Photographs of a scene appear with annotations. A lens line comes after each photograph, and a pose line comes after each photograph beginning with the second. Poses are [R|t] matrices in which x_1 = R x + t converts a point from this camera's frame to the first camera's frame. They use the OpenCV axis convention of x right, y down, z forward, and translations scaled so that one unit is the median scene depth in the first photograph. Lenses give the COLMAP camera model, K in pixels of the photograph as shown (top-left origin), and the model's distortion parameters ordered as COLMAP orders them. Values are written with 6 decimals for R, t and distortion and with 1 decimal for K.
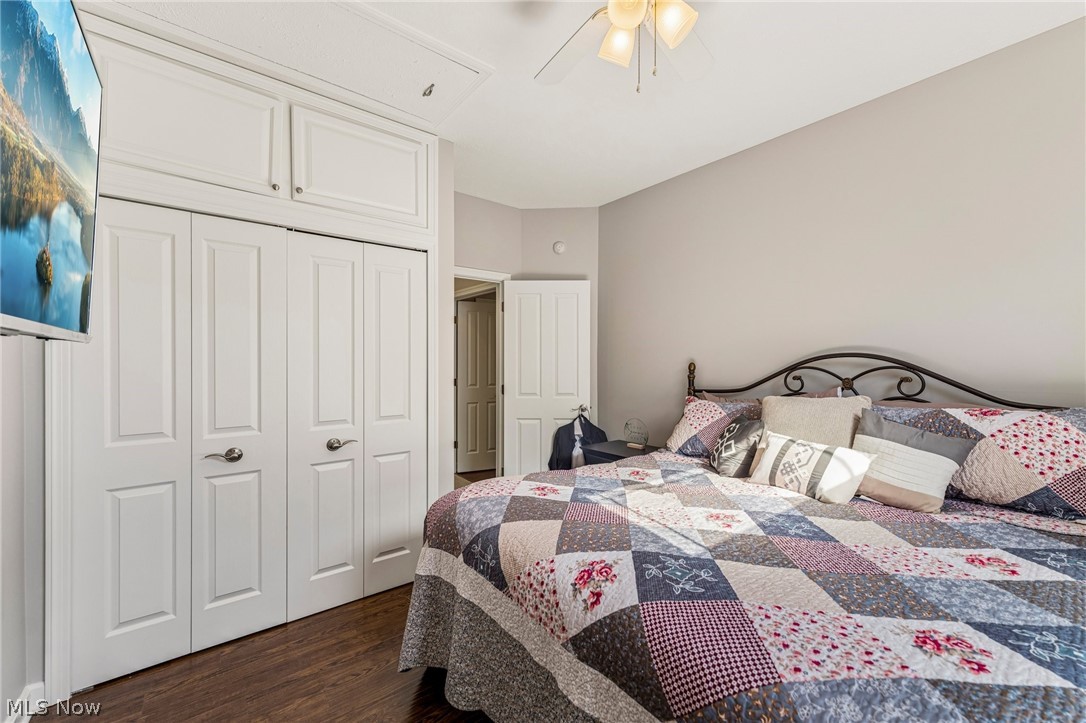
lens RADIAL K [[434.4, 0, 540.2], [0, 434.4, 363.6], [0, 0, 1]] dist [0.006347, 0.000030]
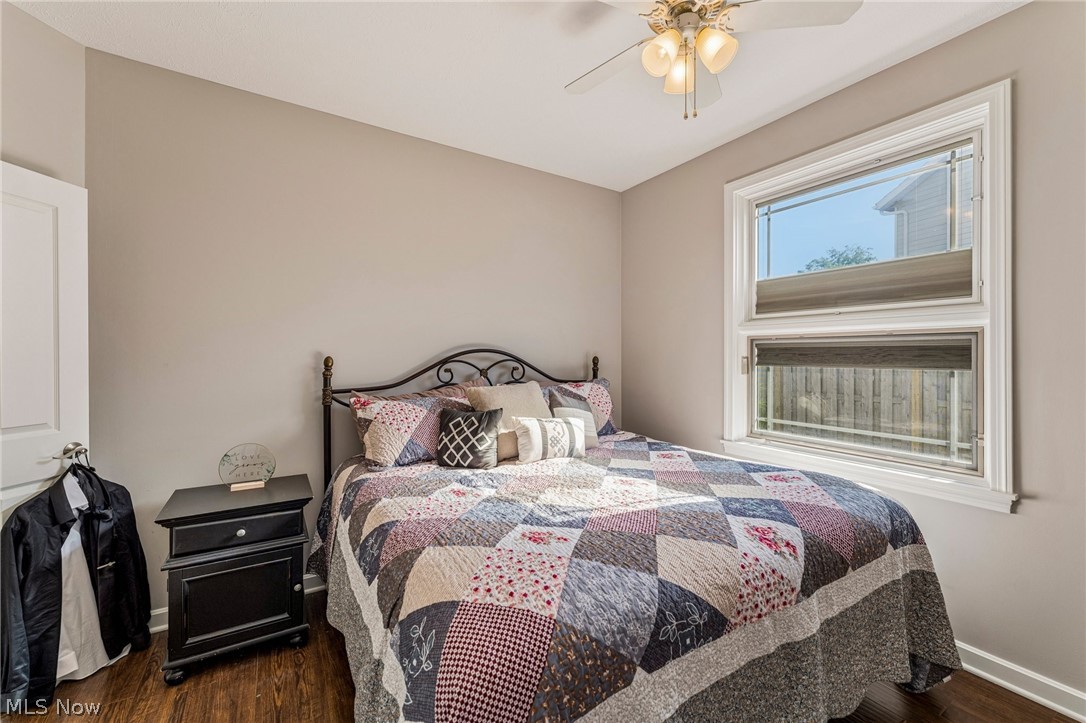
lens RADIAL K [[437.2, 0, 542.0], [0, 437.2, 360.2], [0, 0, 1]] dist [-0.002740, -0.000740]
pose [[0.107729, -0.006873, 0.994156, -0.856061], [0.001778, 0.999976, 0.006720, 0.000494], [-0.994179, 0.001044, 0.107739, 1.141645]]
